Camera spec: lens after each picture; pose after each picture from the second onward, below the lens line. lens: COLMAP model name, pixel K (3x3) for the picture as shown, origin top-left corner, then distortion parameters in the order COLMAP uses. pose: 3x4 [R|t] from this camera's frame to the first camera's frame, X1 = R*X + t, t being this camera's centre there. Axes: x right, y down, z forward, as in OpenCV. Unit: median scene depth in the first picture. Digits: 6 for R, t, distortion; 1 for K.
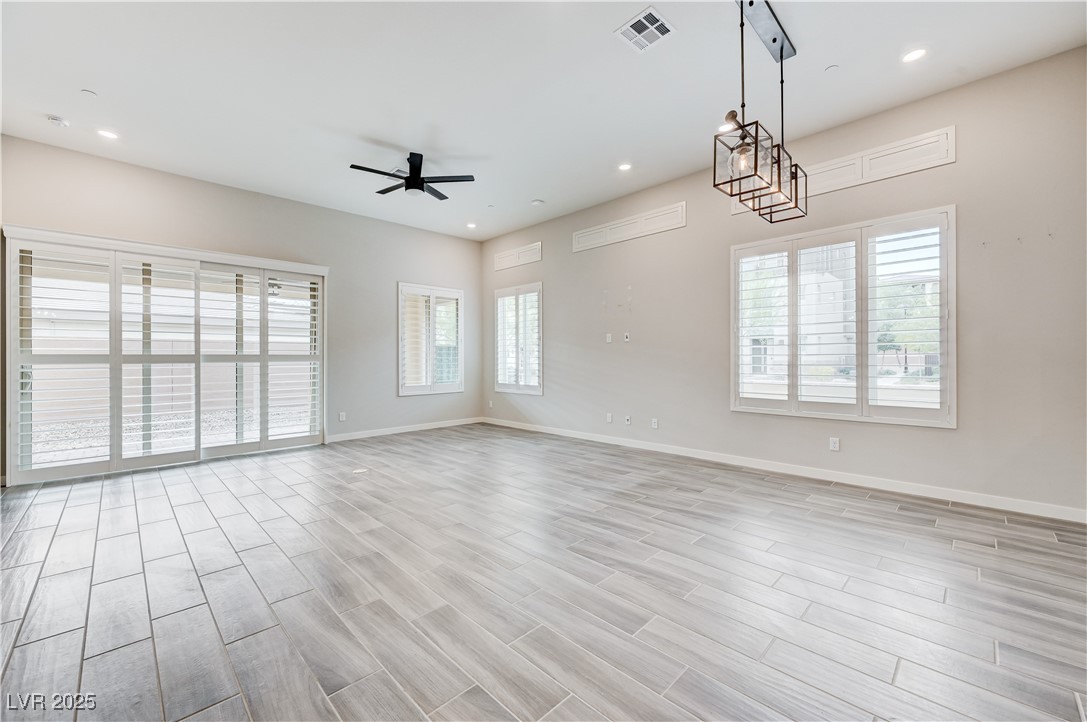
lens RADIAL K [[428.5, 0, 544.0], [0, 428.5, 360.0], [0, 0, 1]] dist [-0.000745, 0.000187]
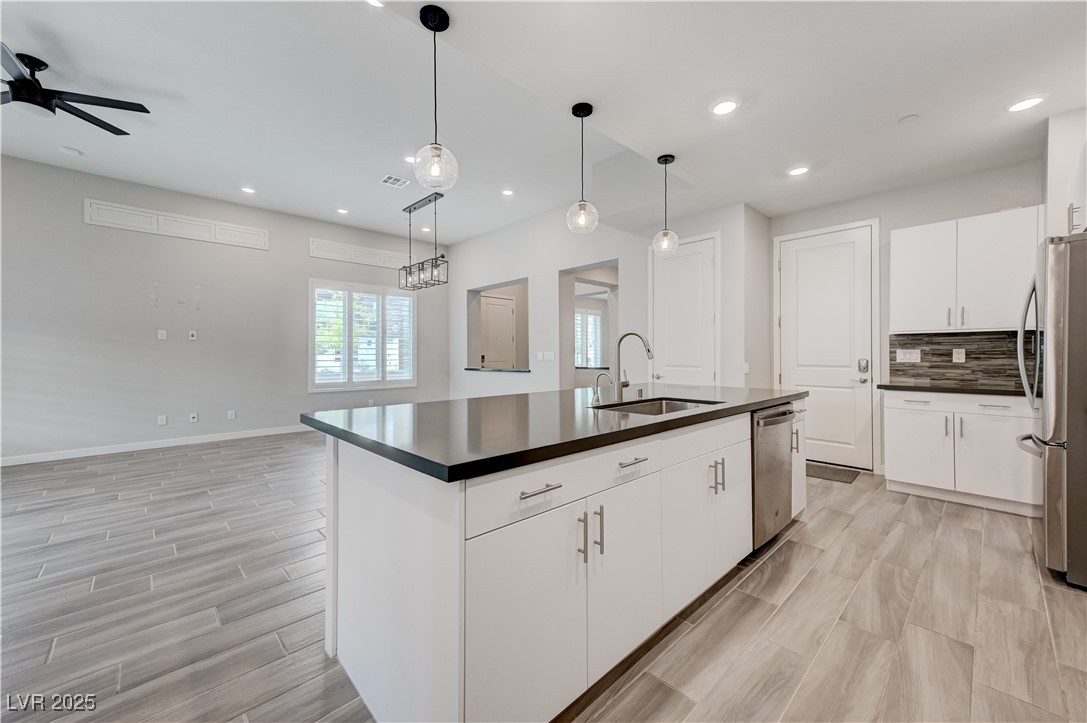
lens RADIAL K [[428.5, 0, 544.0], [0, 428.5, 358.3], [0, 0, 1]] dist [-0.000745, 0.000187]
pose [[0.029786, 0.000560, 0.999556, -0.787906], [0.002844, 0.999996, -0.000645, 0.003140], [-0.999552, 0.002862, 0.029784, 0.145415]]
